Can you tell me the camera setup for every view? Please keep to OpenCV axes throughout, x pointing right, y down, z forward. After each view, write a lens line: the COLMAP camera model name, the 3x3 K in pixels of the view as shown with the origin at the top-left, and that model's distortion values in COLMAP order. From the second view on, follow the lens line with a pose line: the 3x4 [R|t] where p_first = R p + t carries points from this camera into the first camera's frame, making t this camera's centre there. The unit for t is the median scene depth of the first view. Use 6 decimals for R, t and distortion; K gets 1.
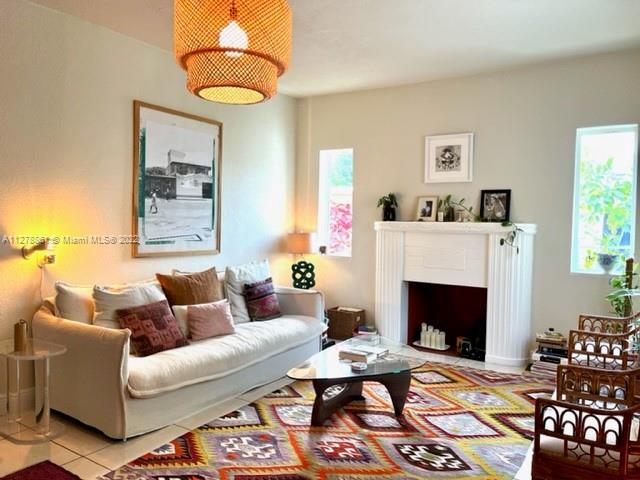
lens RADIAL K [[493.2, 0, 319.1], [0, 493.2, 236.6], [0, 0, 1]] dist [0.073660, -0.081162]
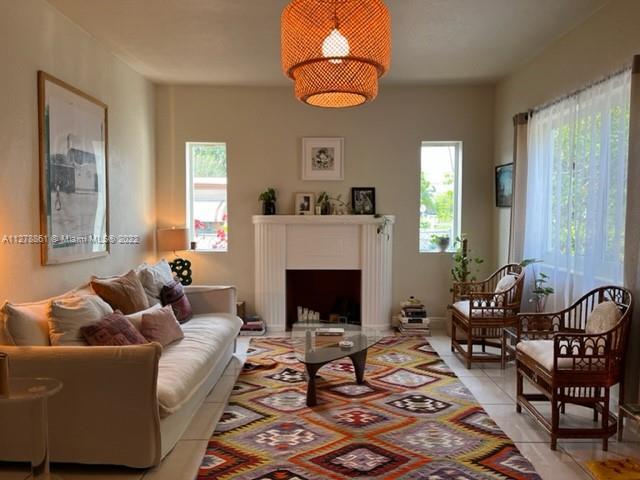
lens RADIAL K [[493.2, 0, 317.6], [0, 493.2, 238.4], [0, 0, 1]] dist [0.073660, -0.081162]
pose [[0.836459, -0.042762, 0.546359, -0.489306], [0.031506, 0.999055, 0.029957, -0.013432], [-0.547124, -0.007844, 0.837015, 0.079276]]
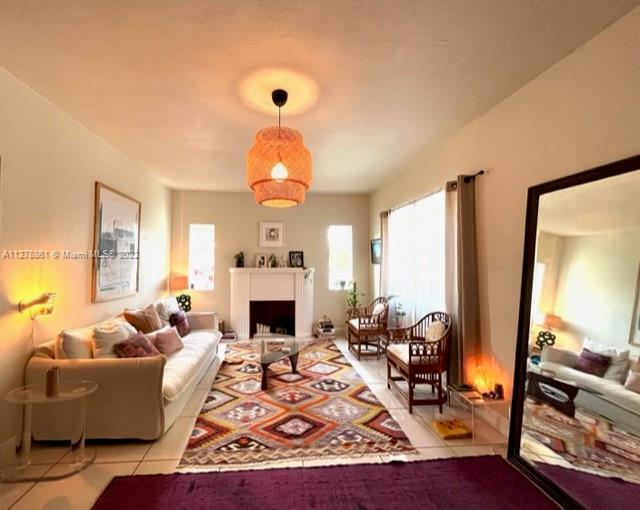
lens RADIAL K [[284.4, 0, 294.5], [0, 284.4, 254.4], [0, 0, 1]] dist [0.002414, 0.000395]
pose [[0.785564, 0.005624, 0.618755, -0.462532], [0.031008, 0.998345, -0.048442, -0.032727], [-0.618003, 0.057240, 0.784089, 0.113955]]
